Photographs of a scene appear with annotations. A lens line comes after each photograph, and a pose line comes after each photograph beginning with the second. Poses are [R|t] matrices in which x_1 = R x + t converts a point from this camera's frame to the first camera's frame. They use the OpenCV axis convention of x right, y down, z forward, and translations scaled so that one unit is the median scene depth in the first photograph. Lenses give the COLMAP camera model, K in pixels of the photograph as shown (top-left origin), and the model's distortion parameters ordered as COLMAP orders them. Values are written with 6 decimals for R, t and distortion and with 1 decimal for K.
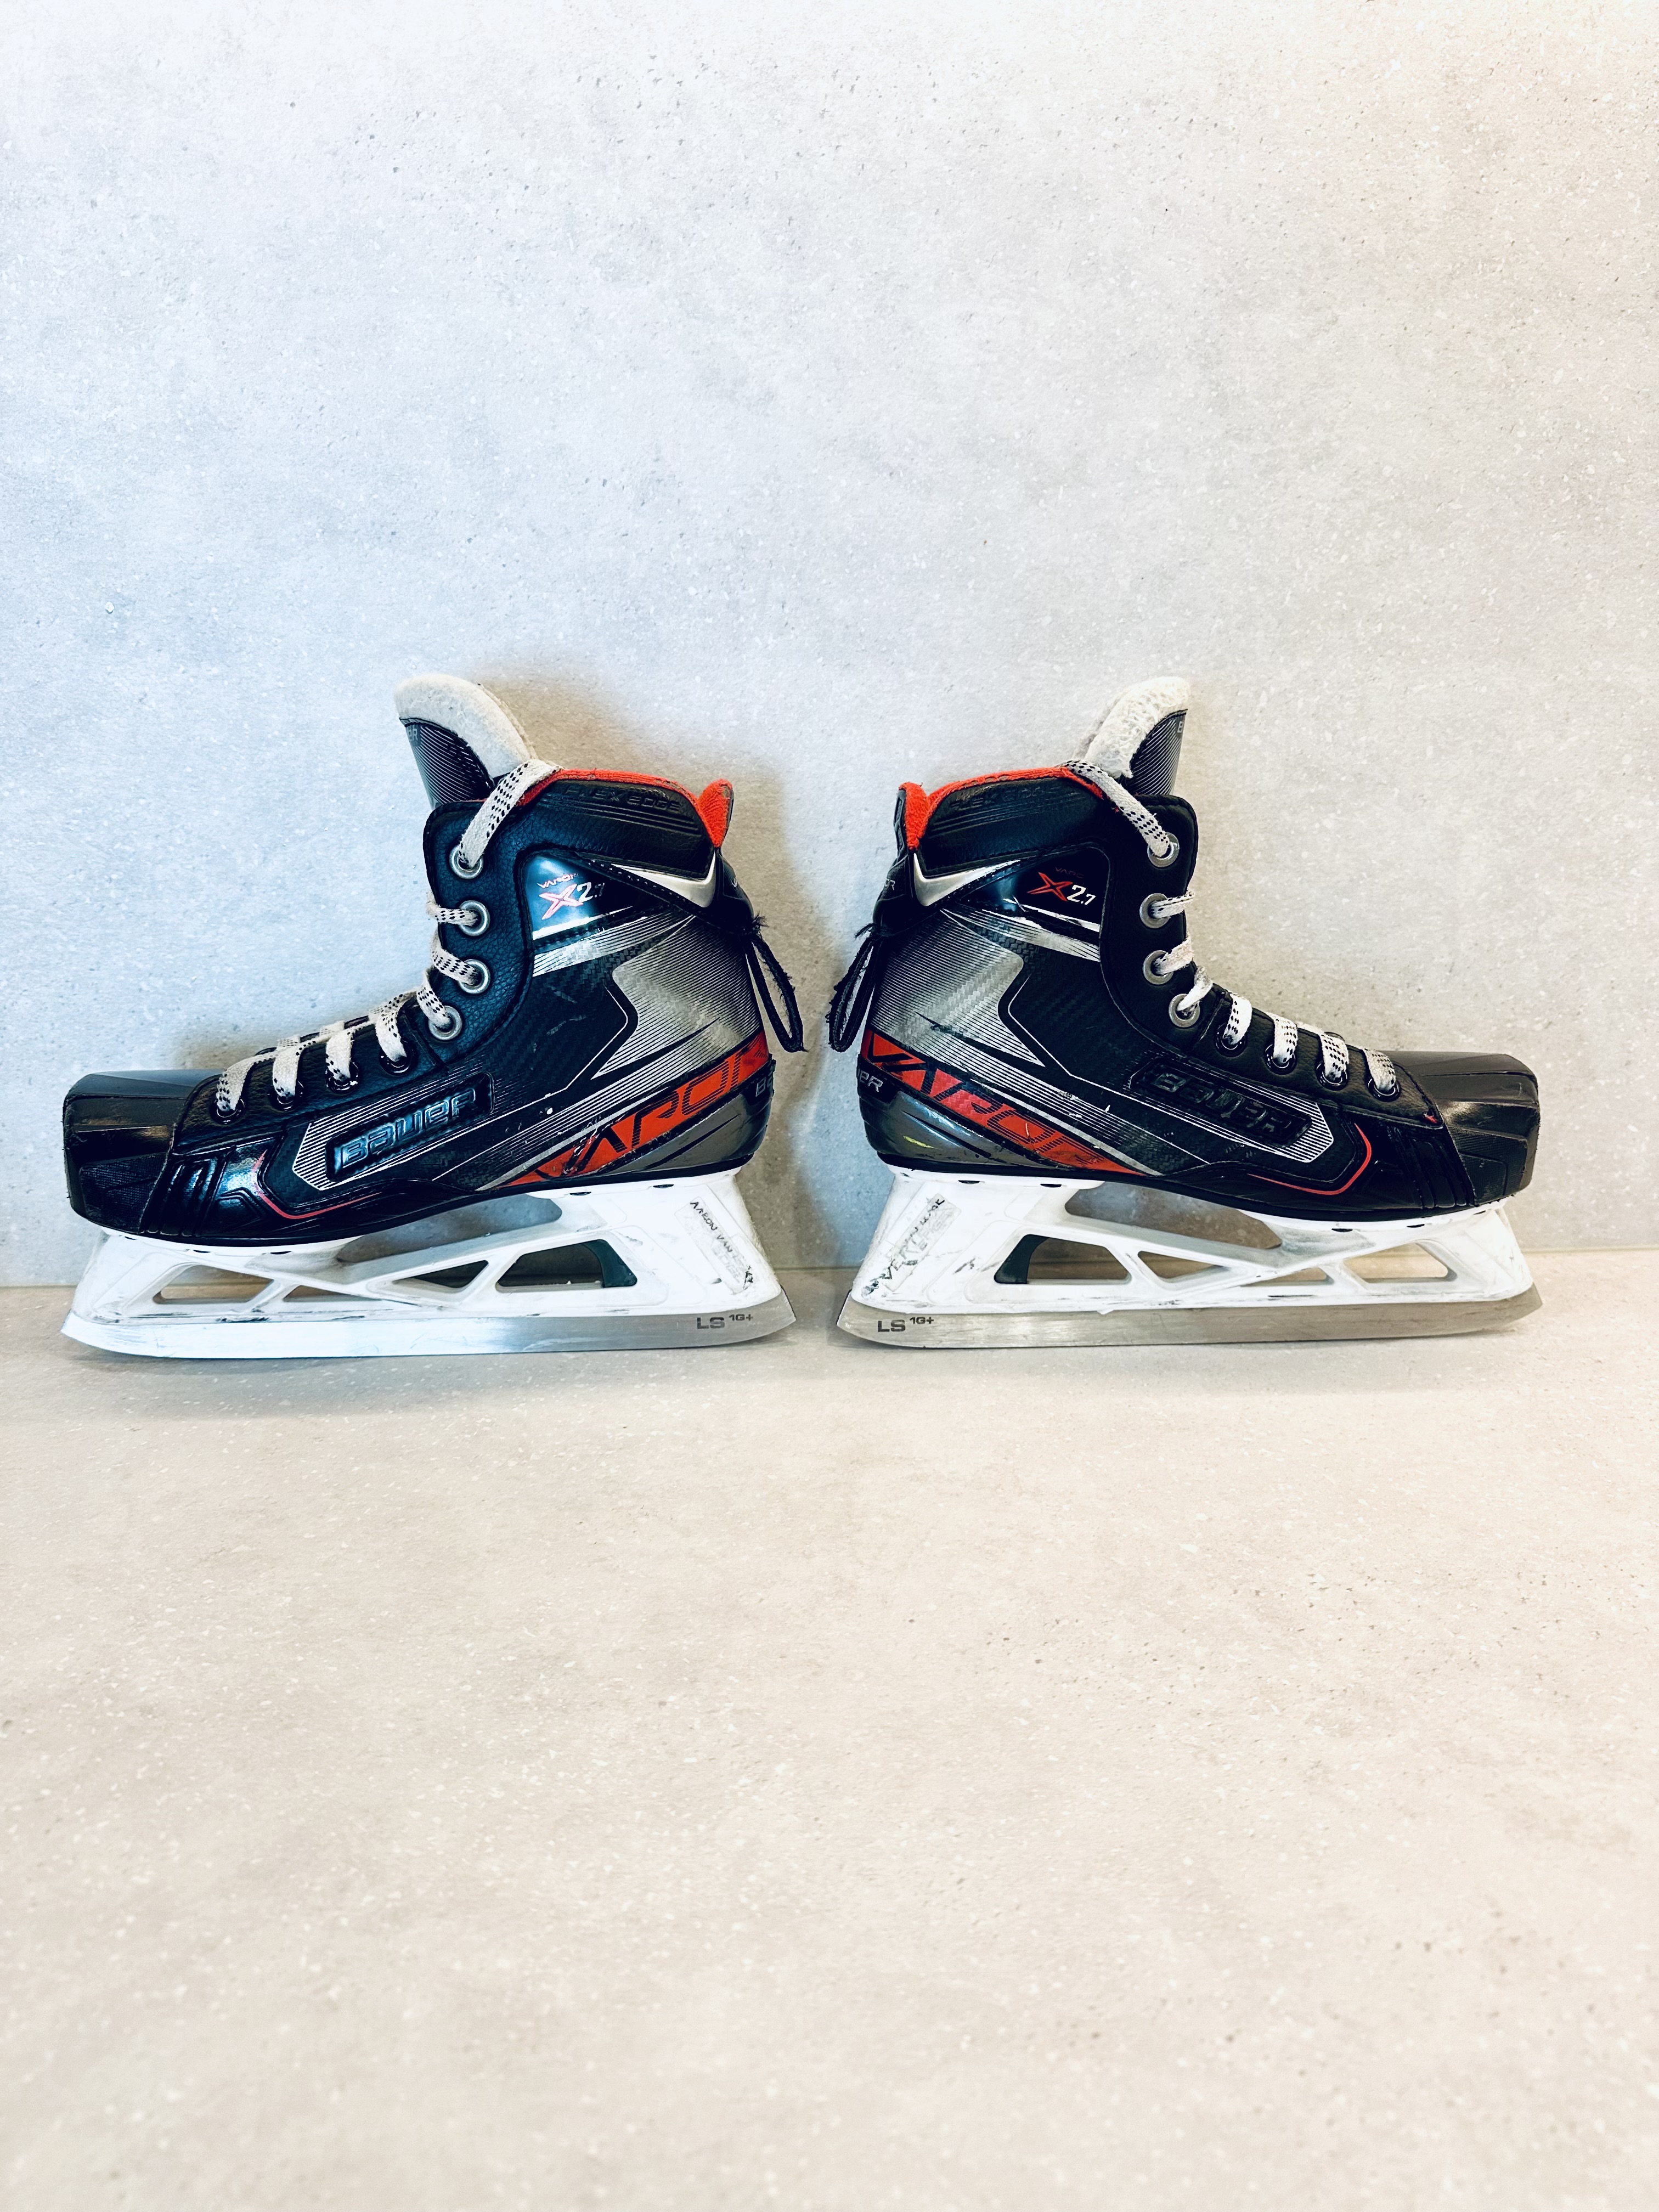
lens RADIAL K [[1642.9, 0, 810.1], [0, 1642.9, 1117.8], [0, 0, 1]] dist [-0.013340, -0.009728]
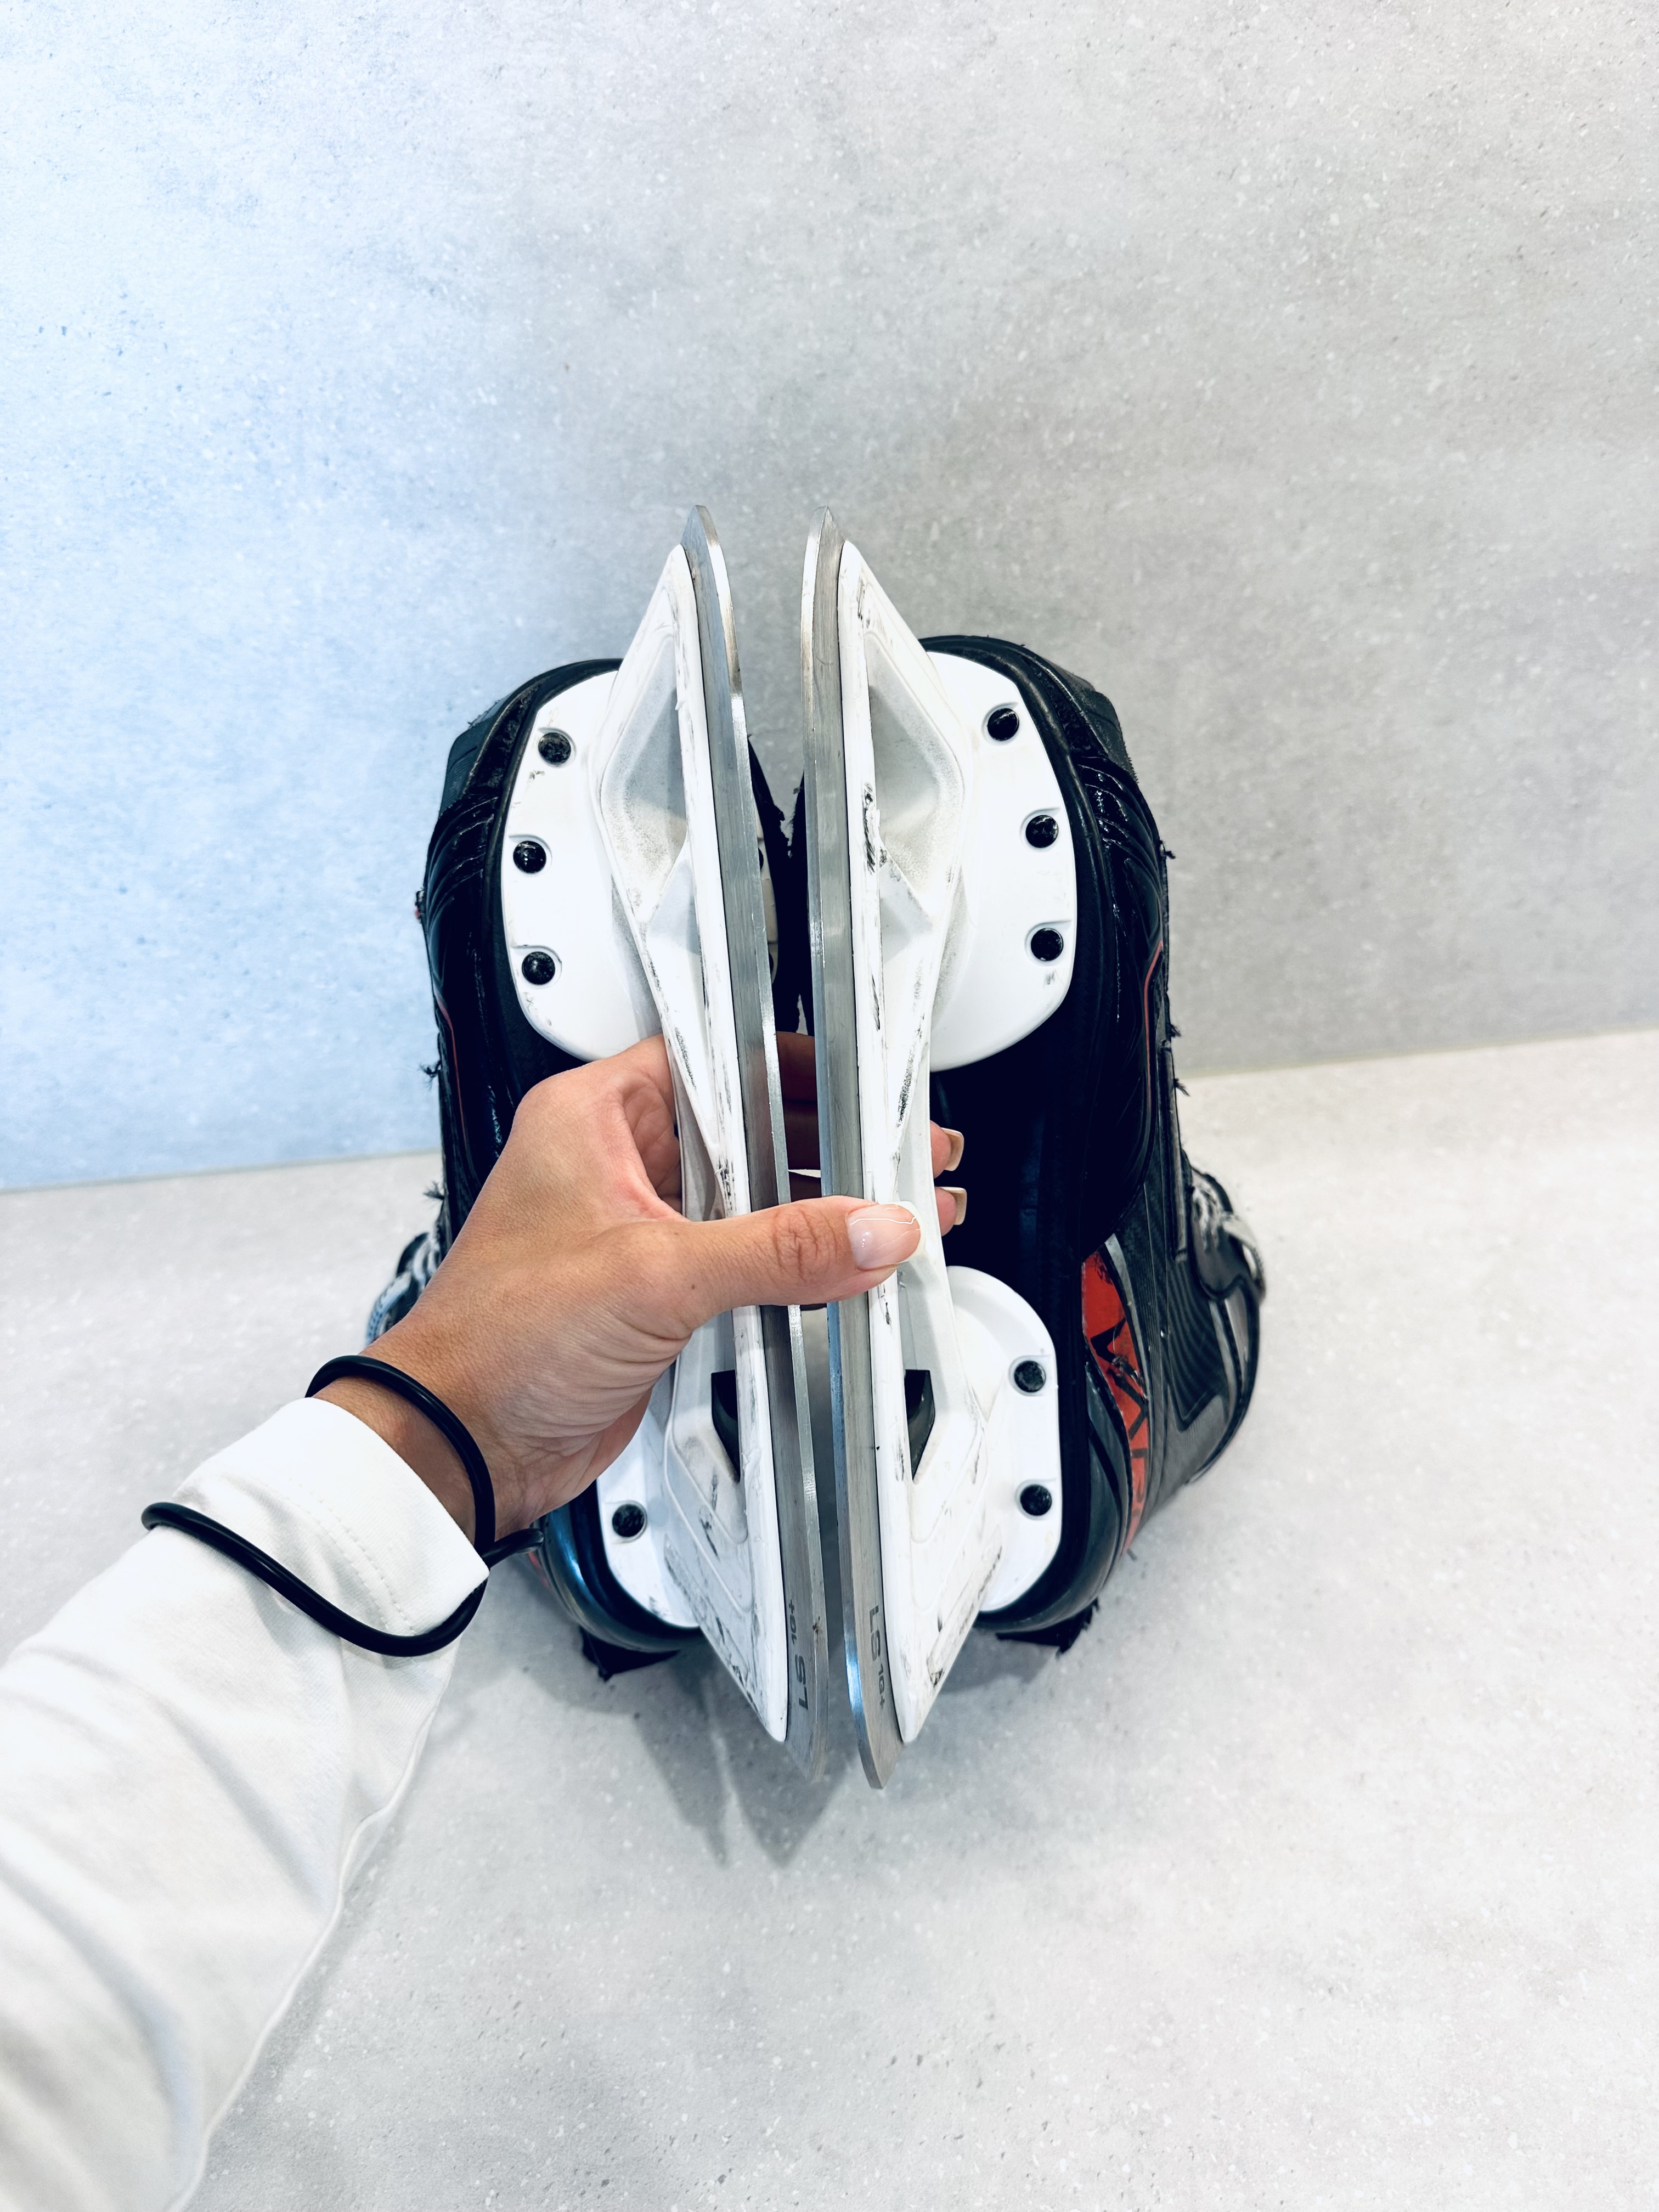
lens RADIAL K [[1642.9, 0, 823.9], [0, 1642.9, 1132.2], [0, 0, 1]] dist [-0.013340, -0.009728]
pose [[0.998116, -0.059347, 0.015576, 0.201756], [0.049102, 0.924816, 0.377232, -0.309337], [-0.036792, -0.375756, 0.925988, 0.122524]]
